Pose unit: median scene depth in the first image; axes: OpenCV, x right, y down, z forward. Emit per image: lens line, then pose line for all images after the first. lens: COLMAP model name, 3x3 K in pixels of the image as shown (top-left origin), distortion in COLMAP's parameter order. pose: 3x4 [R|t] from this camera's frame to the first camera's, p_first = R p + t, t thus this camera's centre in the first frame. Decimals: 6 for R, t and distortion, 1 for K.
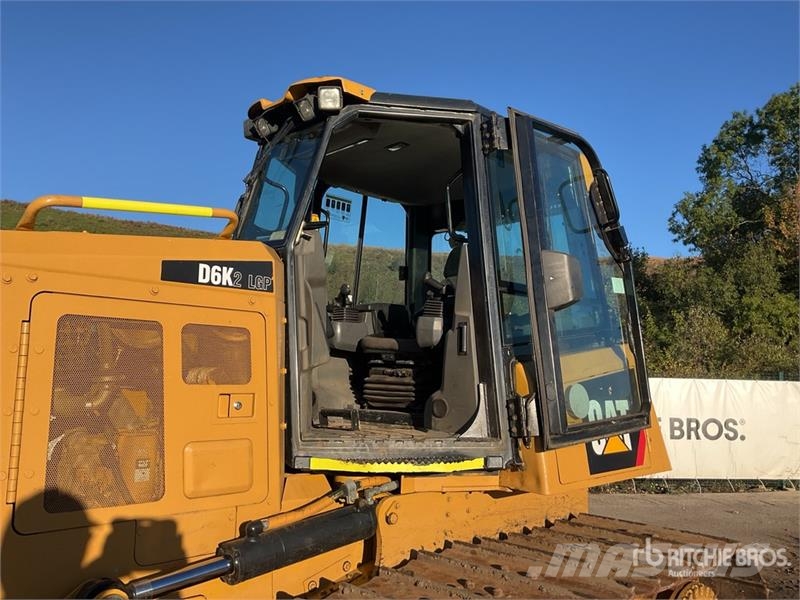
lens RADIAL K [[659.4, 0, 400.4], [0, 659.4, 296.8], [0, 0, 1]] dist [0.035687, -0.015233]
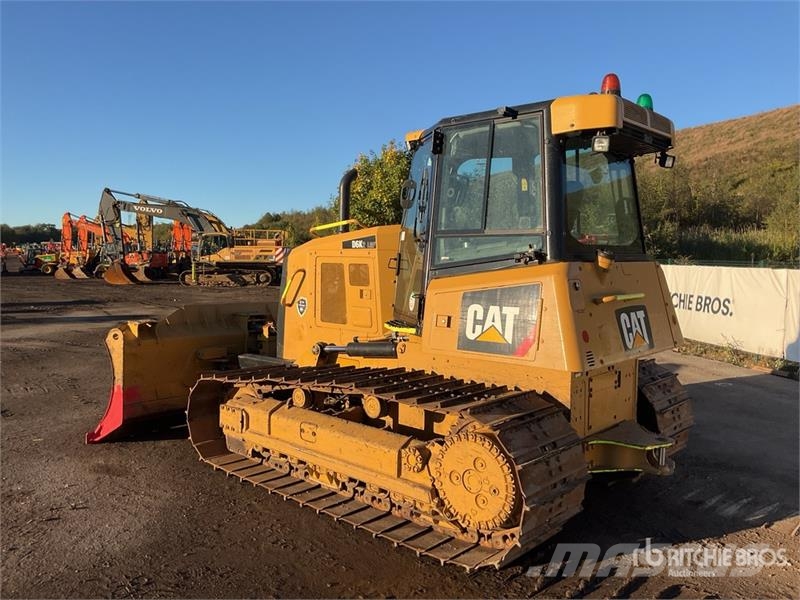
lens RADIAL K [[670.0, 0, 403.1], [0, 670.0, 301.6], [0, 0, 1]] dist [0.061126, -0.118653]
pose [[0.056802, 0.050325, -0.997116, 2.004925], [0.113012, 0.991986, 0.056504, 0.052925], [0.991969, -0.115896, 0.050659, 0.860751]]
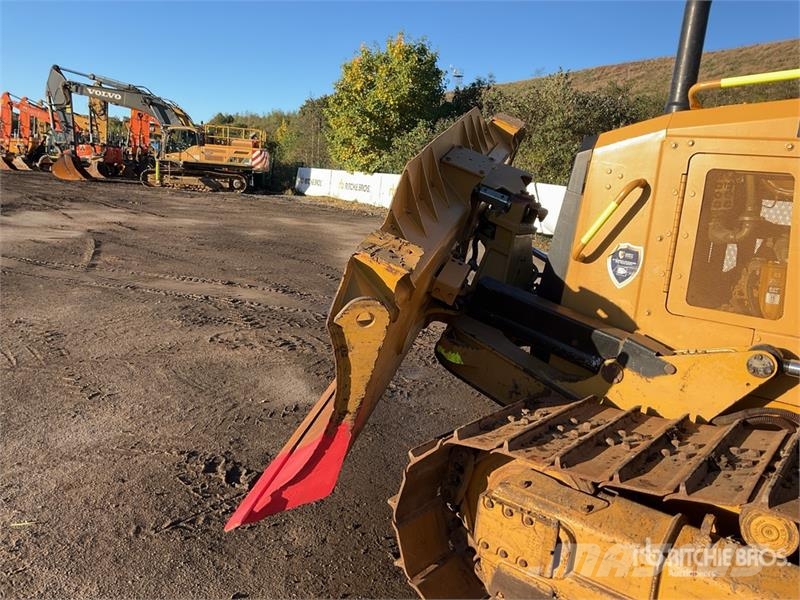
lens RADIAL K [[670.0, 0, 397.5], [0, 670.0, 301.0], [0, 0, 1]] dist [0.061126, -0.118653]
pose [[0.118668, 0.176660, -0.977092, 0.601424], [0.045285, 0.982059, 0.183058, 0.006975], [0.991901, -0.065971, 0.108539, 0.127470]]
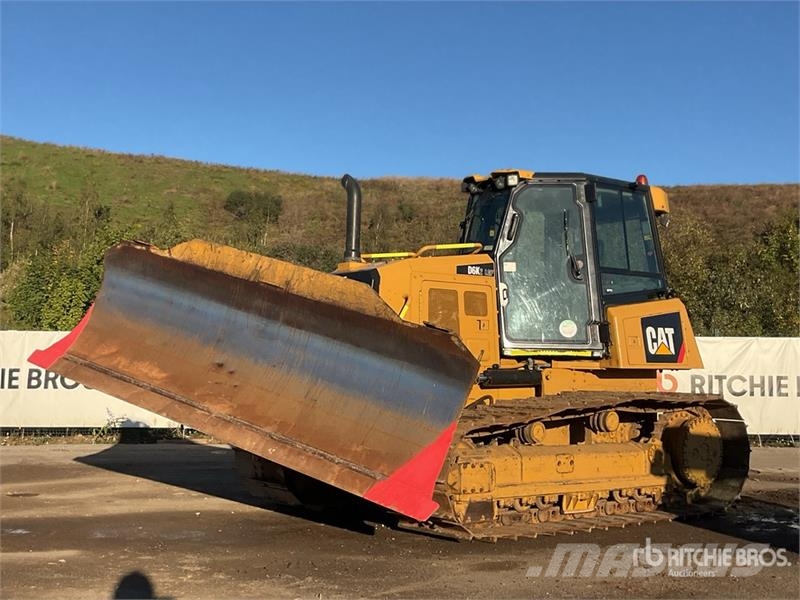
lens RADIAL K [[986.3, 0, 394.2], [0, 986.3, 302.4], [0, 0, 1]] dist [0.046934, 0.000000]
pose [[0.993801, -0.018388, -0.109639, -0.148984], [0.024178, 0.998369, 0.051717, -0.092177], [0.108509, -0.054047, 0.992625, -2.176657]]
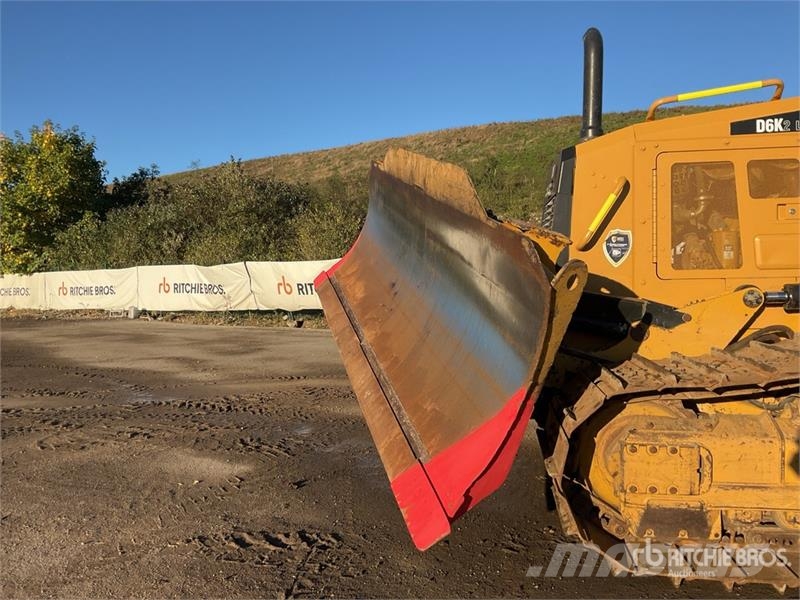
lens RADIAL K [[670.0, 0, 401.5], [0, 670.0, 300.7], [0, 0, 1]] dist [0.061126, -0.118653]
pose [[0.604598, -0.003753, -0.796522, 0.365804], [0.130035, 0.987038, 0.094053, 0.090401], [0.785845, -0.160440, 0.597249, -0.534650]]
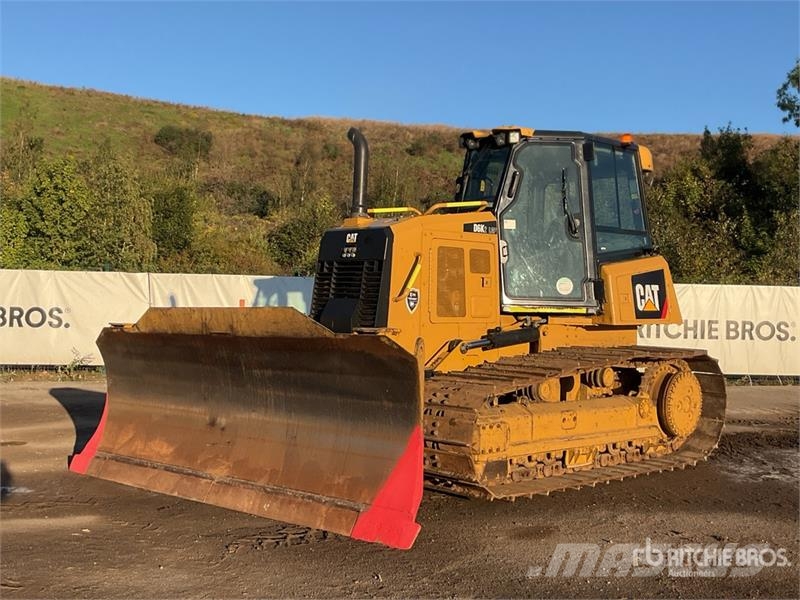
lens RADIAL K [[909.2, 0, 394.7], [0, 909.2, 306.0], [0, 0, 1]] dist [0.043441, 0.000000]
pose [[0.999799, 0.000162, -0.020032, -0.438251], [0.002450, 0.991470, 0.130312, -0.155611], [0.019882, -0.130335, 0.991271, -1.962174]]
